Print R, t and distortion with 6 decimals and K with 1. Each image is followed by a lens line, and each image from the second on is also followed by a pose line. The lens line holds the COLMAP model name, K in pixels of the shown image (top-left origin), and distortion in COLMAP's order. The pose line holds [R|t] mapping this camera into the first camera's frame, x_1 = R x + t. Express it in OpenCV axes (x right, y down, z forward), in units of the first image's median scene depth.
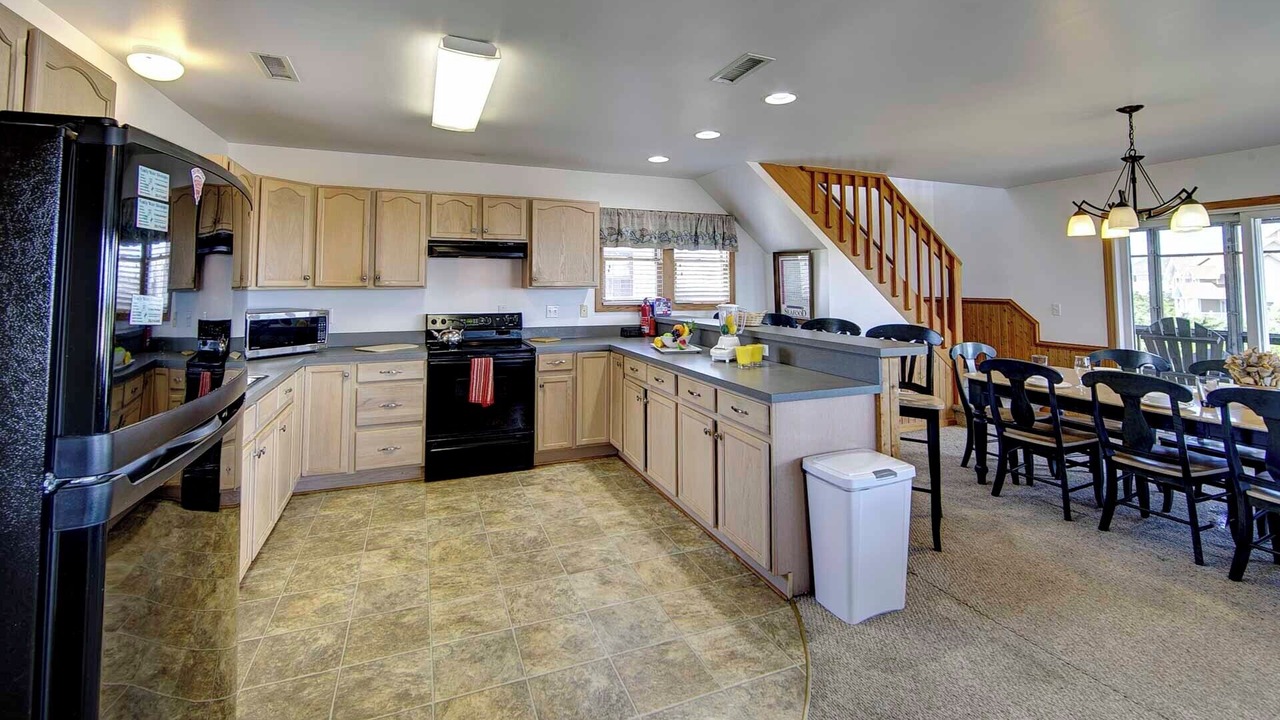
lens RADIAL K [[563.9, 0, 643.1], [0, 563.9, 252.7], [0, 0, 1]] dist [-0.001521, -0.000157]
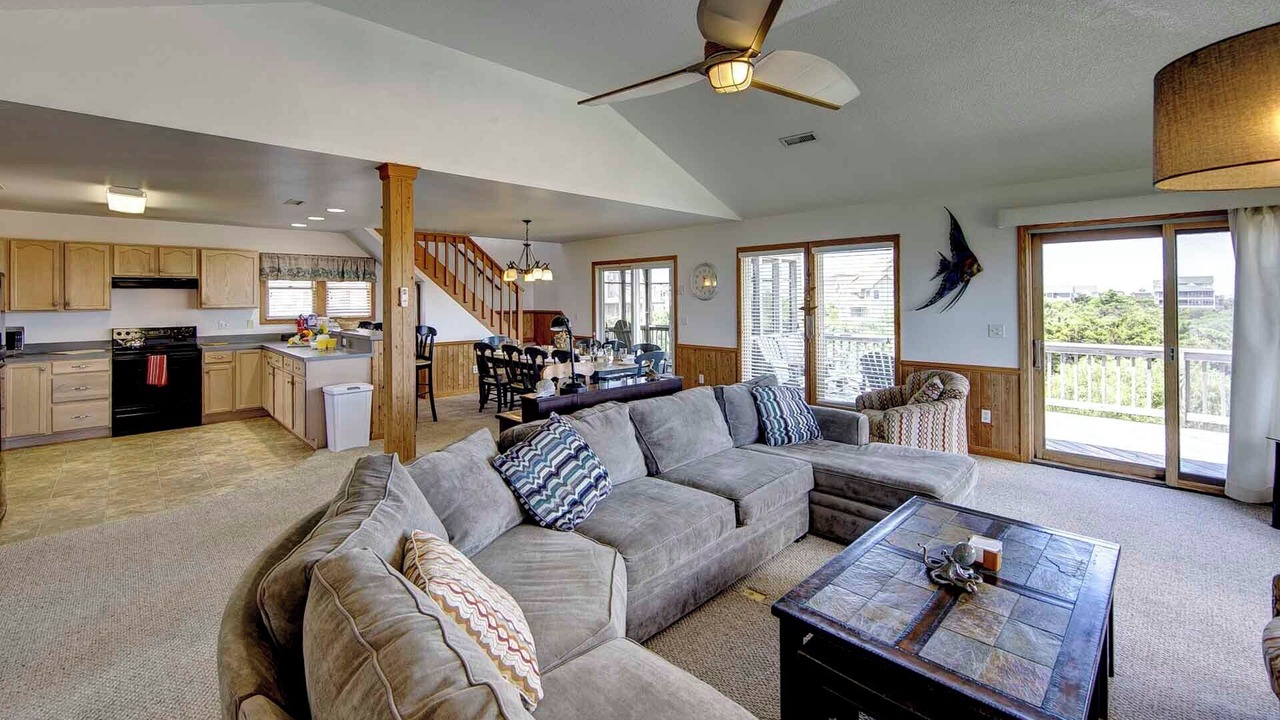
lens RADIAL K [[544.9, 0, 623.5], [0, 544.9, 292.3], [0, 0, 1]] dist [-0.001634, 0.000130]
pose [[0.934376, -0.003440, 0.356272, 0.345591], [-0.011885, 0.999096, 0.040818, -0.055829], [-0.356091, -0.042373, 0.933490, -0.766867]]
